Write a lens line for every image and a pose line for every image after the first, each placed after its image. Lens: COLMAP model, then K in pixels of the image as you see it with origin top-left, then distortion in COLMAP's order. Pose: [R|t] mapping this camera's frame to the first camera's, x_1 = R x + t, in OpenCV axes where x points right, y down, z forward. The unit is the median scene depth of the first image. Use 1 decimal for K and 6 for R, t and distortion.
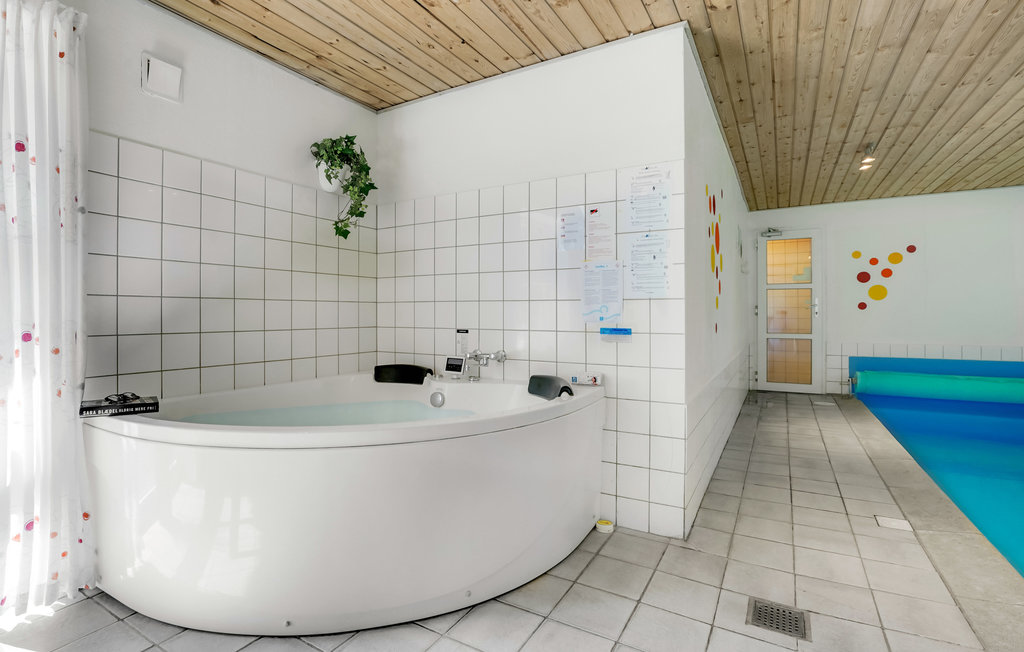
lens RADIAL K [[480.5, 0, 511.4], [0, 480.5, 310.1], [0, 0, 1]] dist [-0.026844, 0.015832]
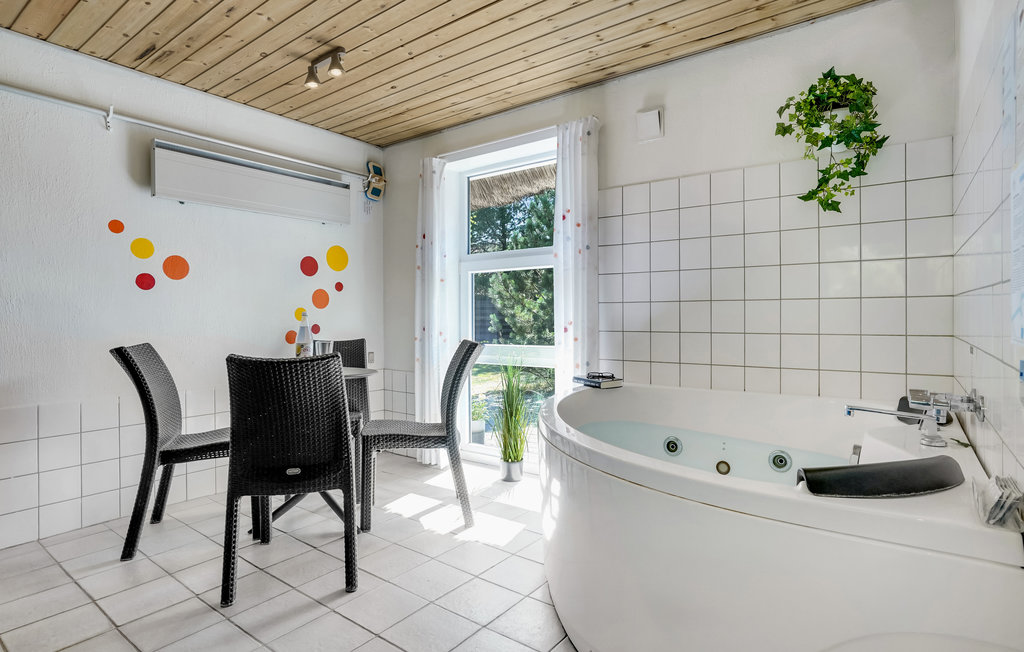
lens RADIAL K [[525.6, 0, 511.0], [0, 525.6, 313.6], [0, 0, 1]] dist [-0.001078, -0.000155]
pose [[-0.124995, 0.001803, -0.992156, 0.107978], [0.007616, 0.999971, 0.000857, -0.000288], [0.992128, -0.007449, -0.125006, 0.131057]]
